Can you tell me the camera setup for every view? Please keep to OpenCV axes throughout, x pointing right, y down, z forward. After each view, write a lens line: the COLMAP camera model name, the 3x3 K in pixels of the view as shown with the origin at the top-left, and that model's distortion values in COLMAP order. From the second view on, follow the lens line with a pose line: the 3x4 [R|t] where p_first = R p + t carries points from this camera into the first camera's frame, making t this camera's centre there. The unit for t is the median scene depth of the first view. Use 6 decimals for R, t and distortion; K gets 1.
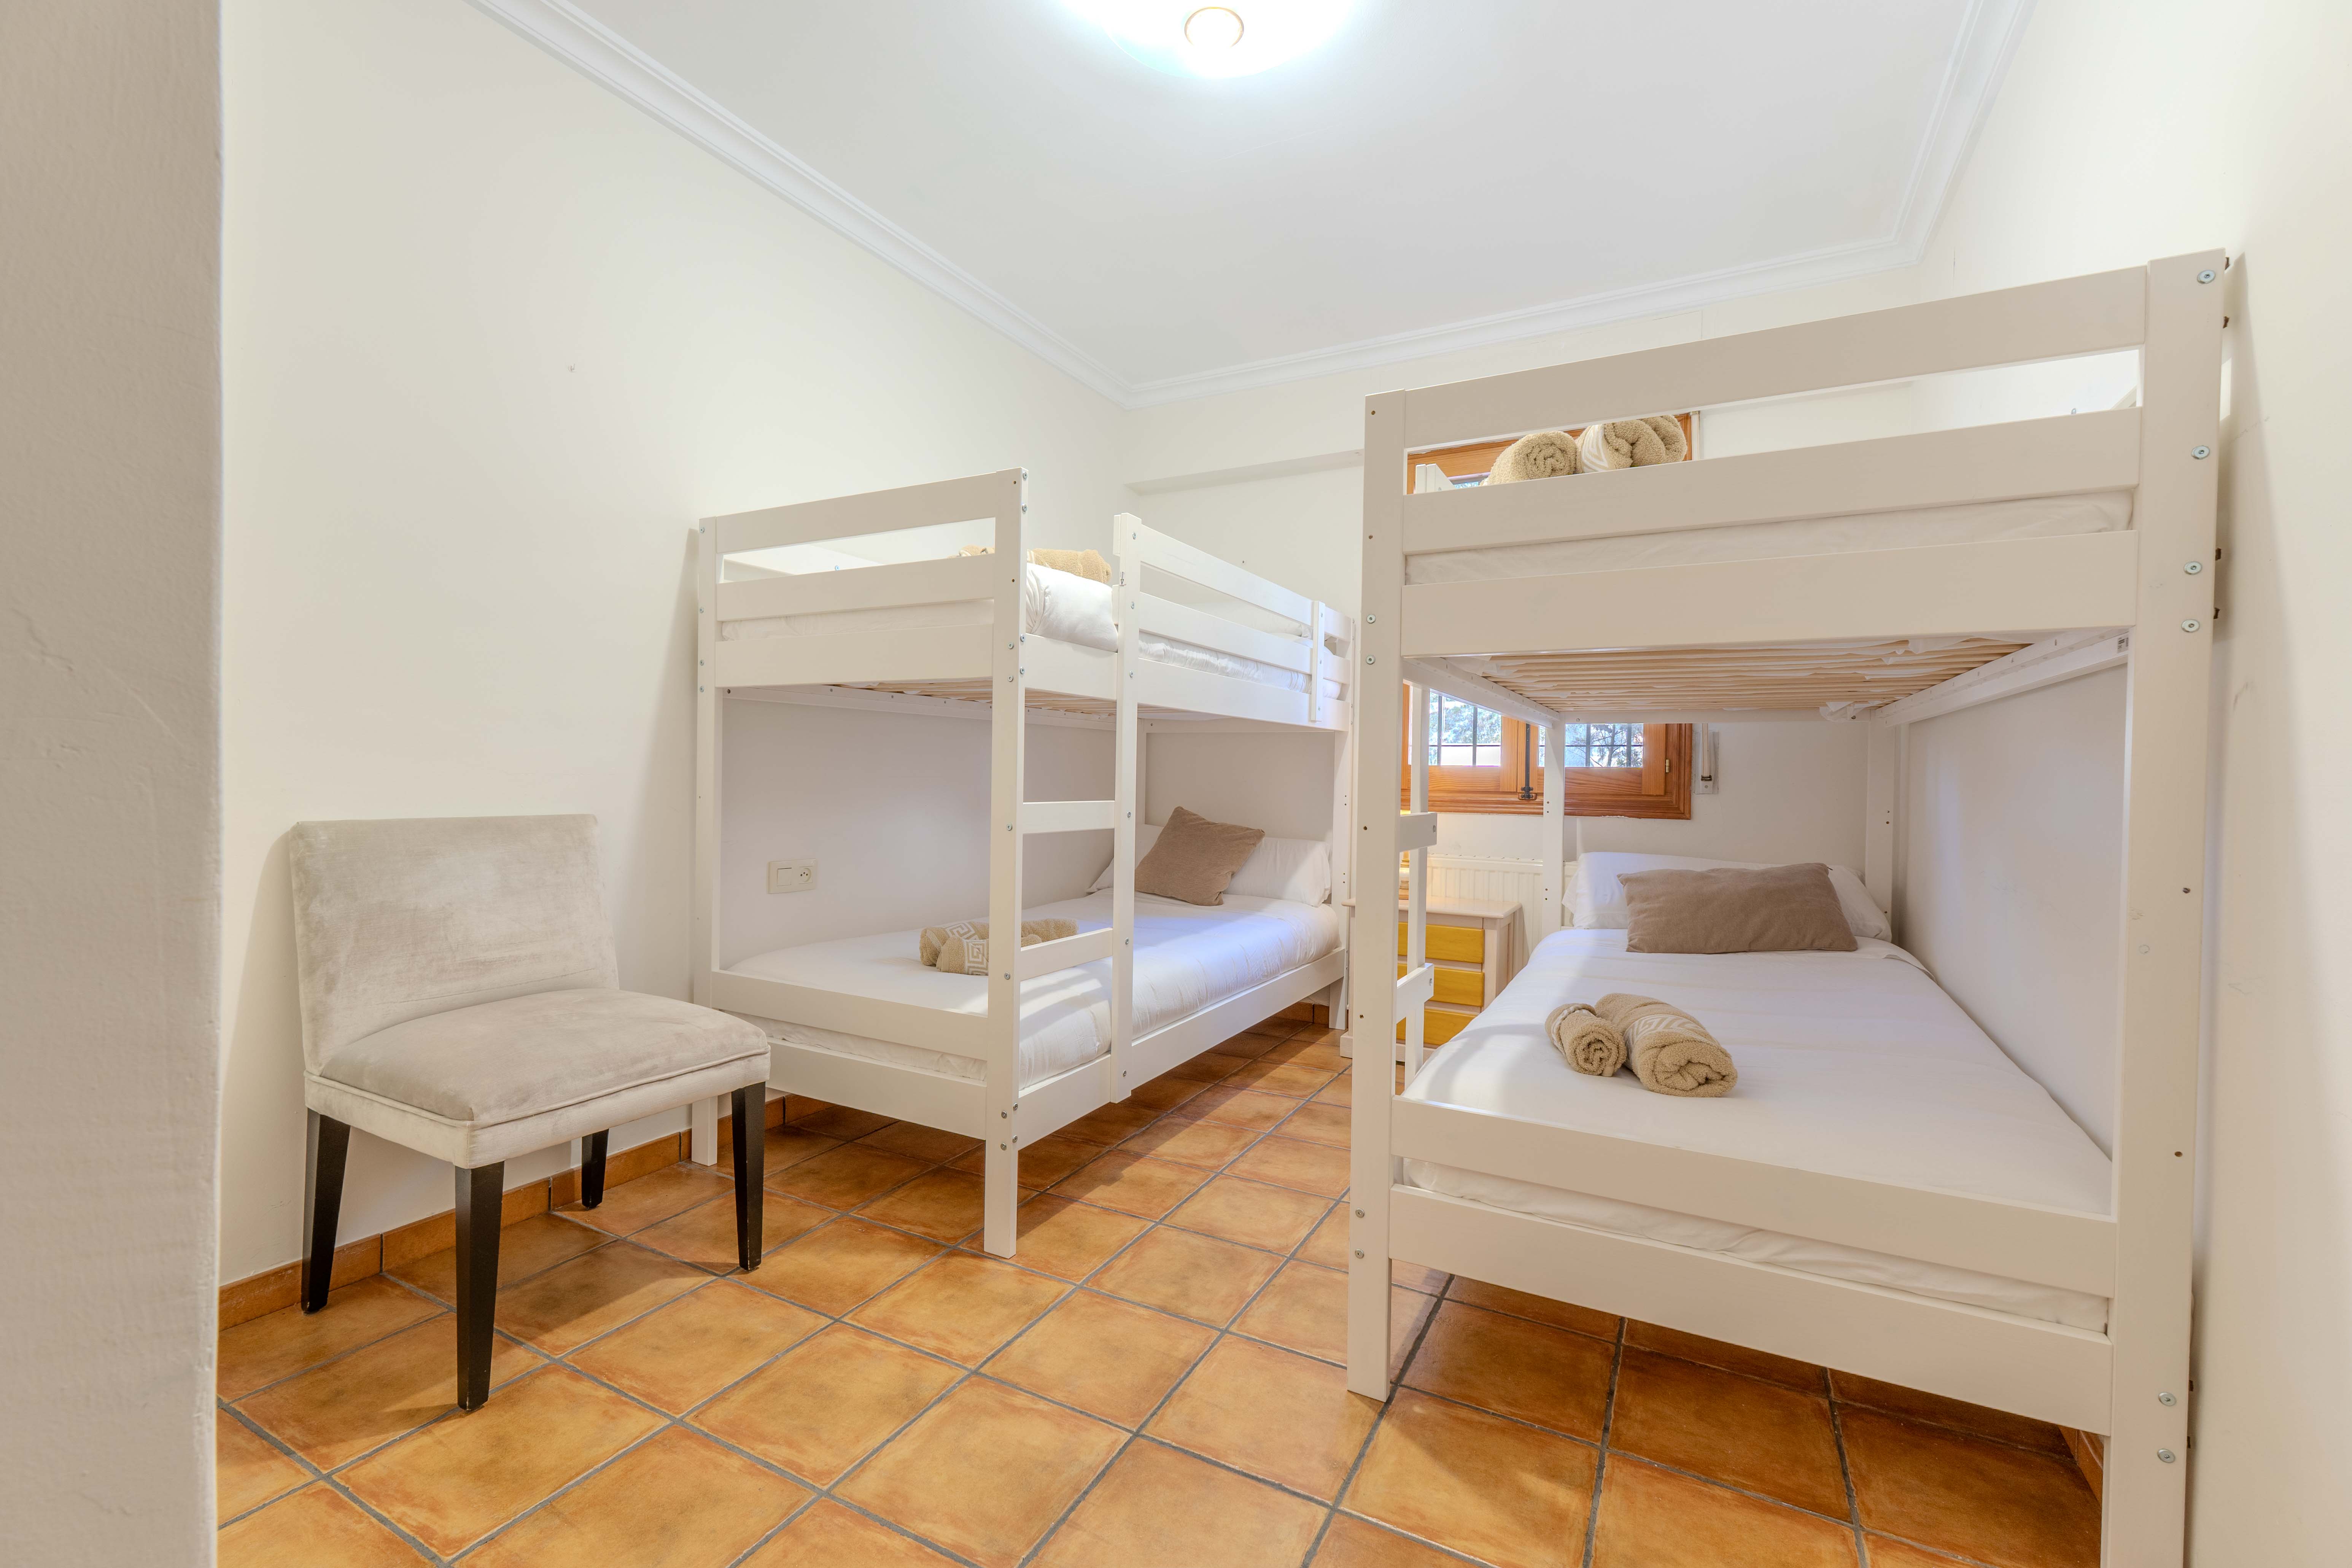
lens RADIAL K [[991.3, 0, 1182.4], [0, 991.3, 772.1], [0, 0, 1]] dist [0.005735, 0.000181]
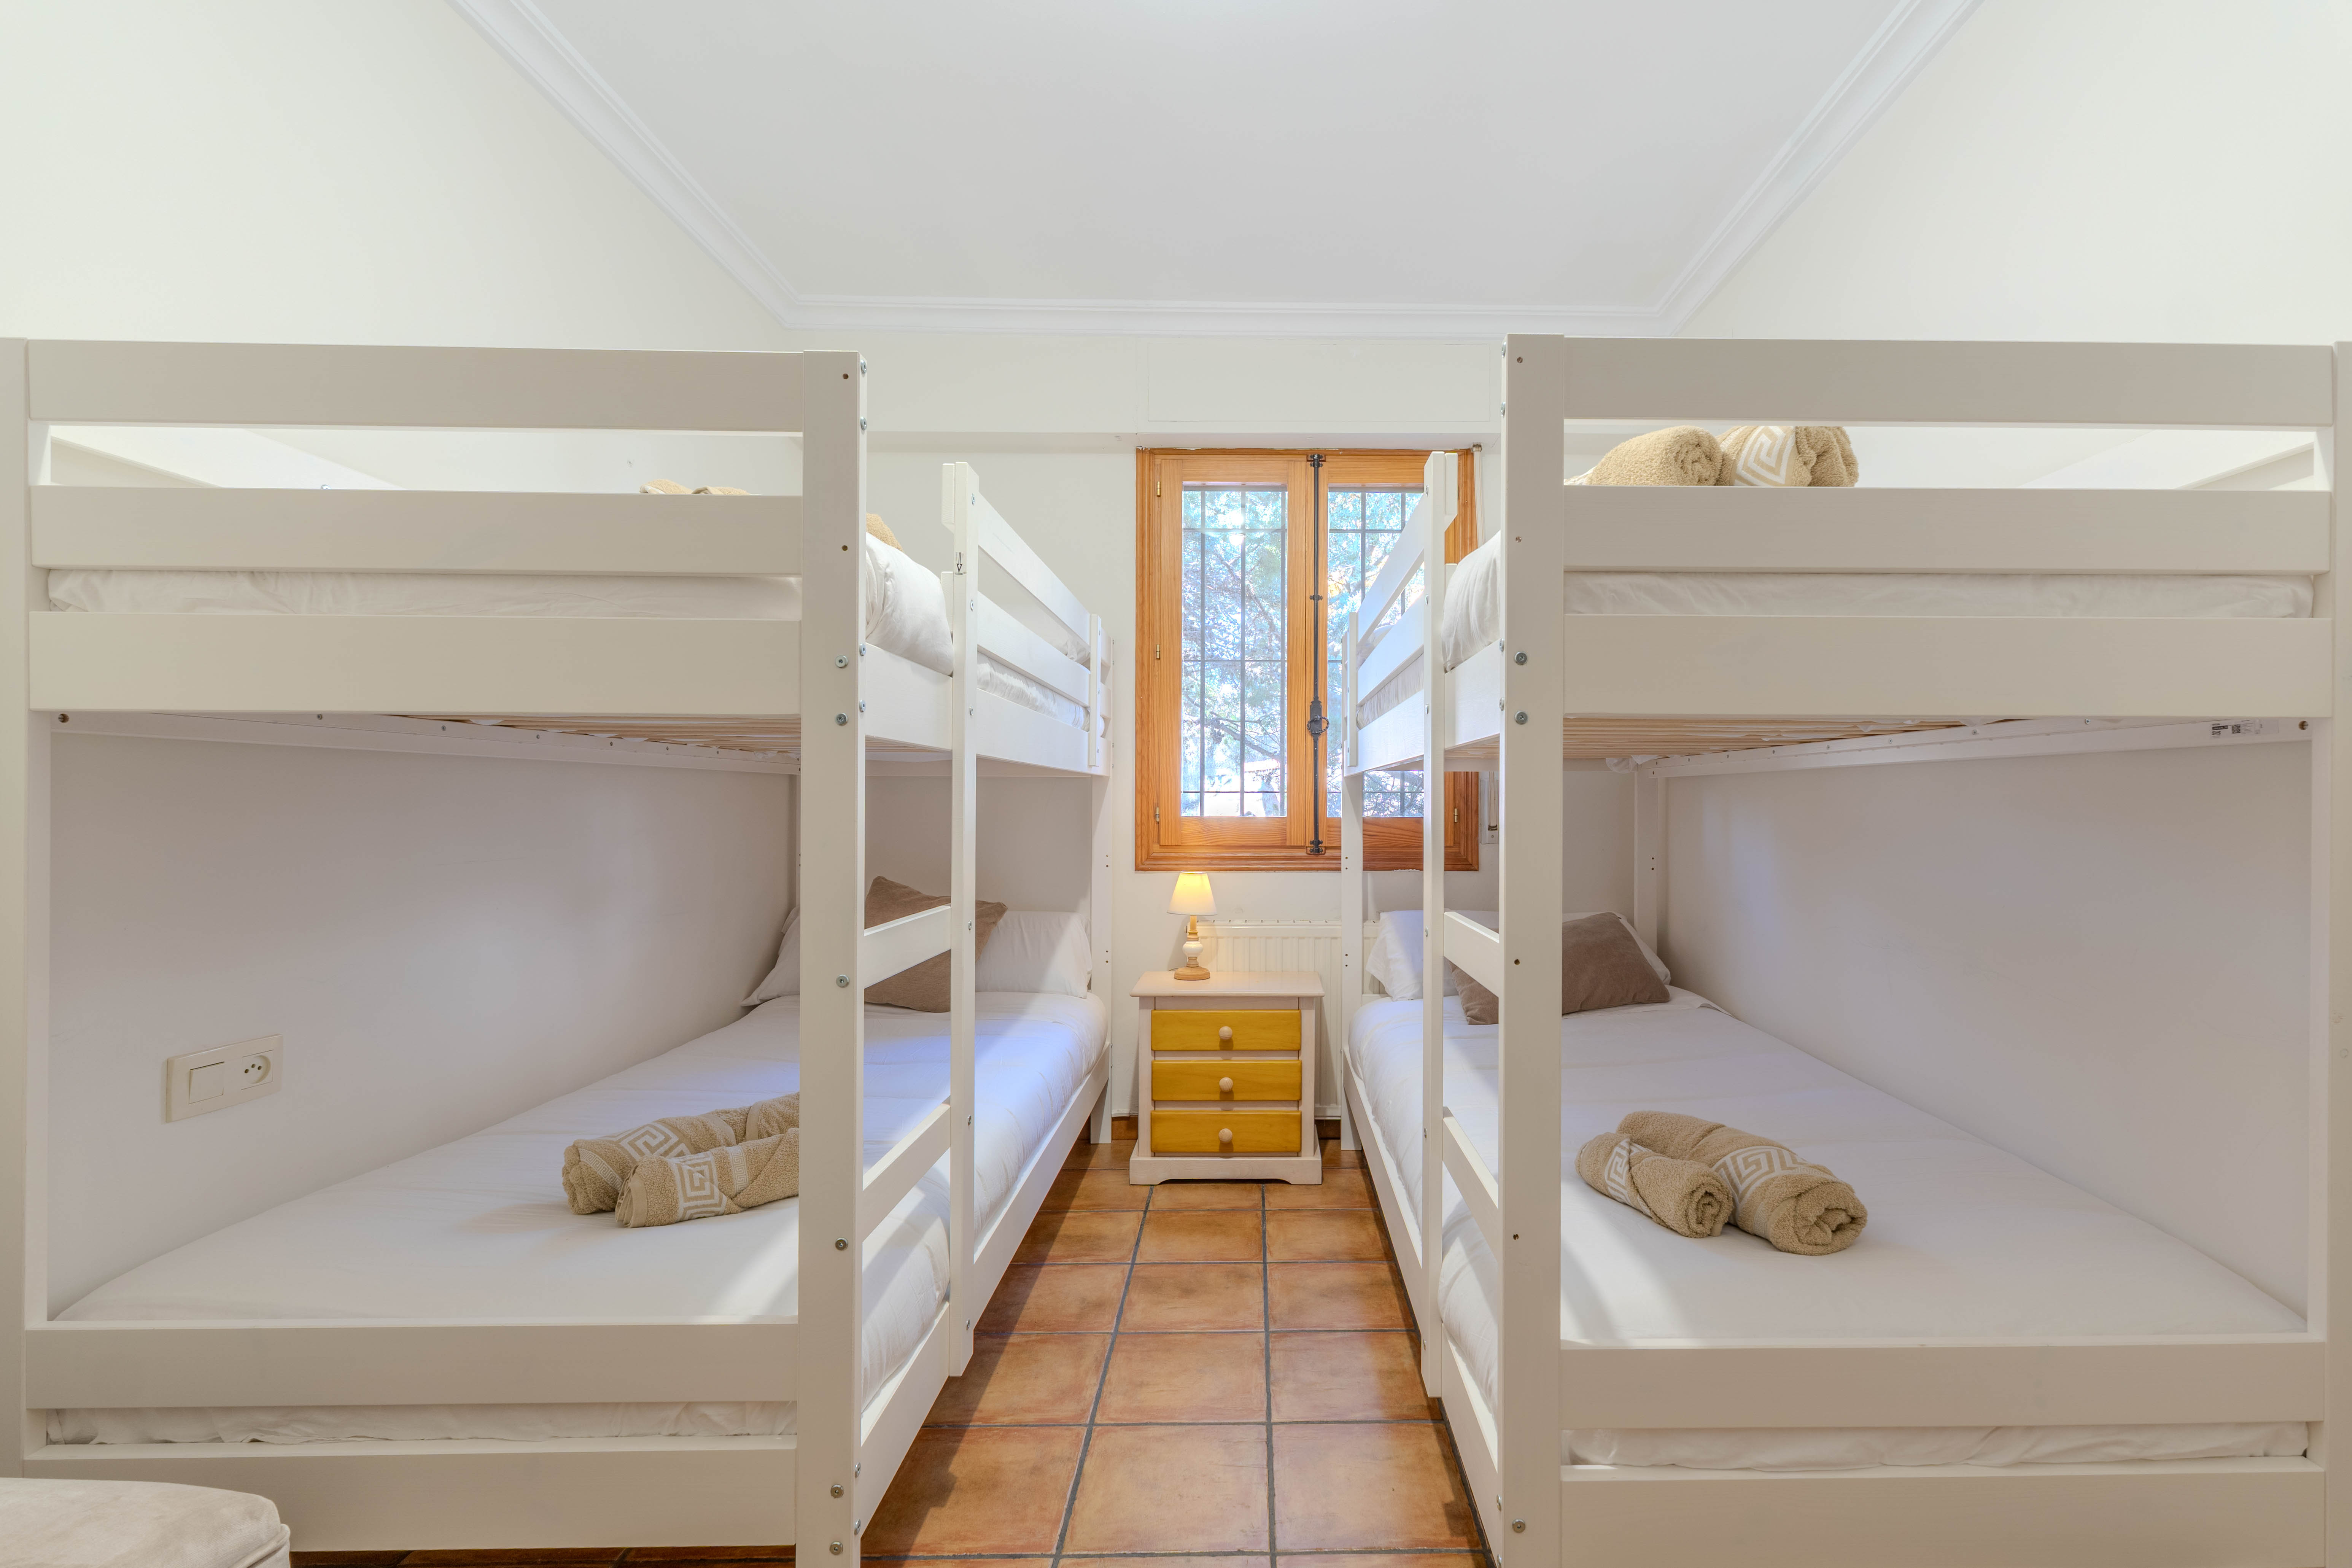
lens RADIAL K [[988.3, 0, 1184.8], [0, 988.3, 782.4], [0, 0, 1]] dist [0.009978, -0.002695]
pose [[0.872125, -0.009914, 0.489183, -0.247258], [0.011019, 0.999939, 0.000620, -0.049883], [-0.489159, 0.004850, 0.872181, 0.360679]]
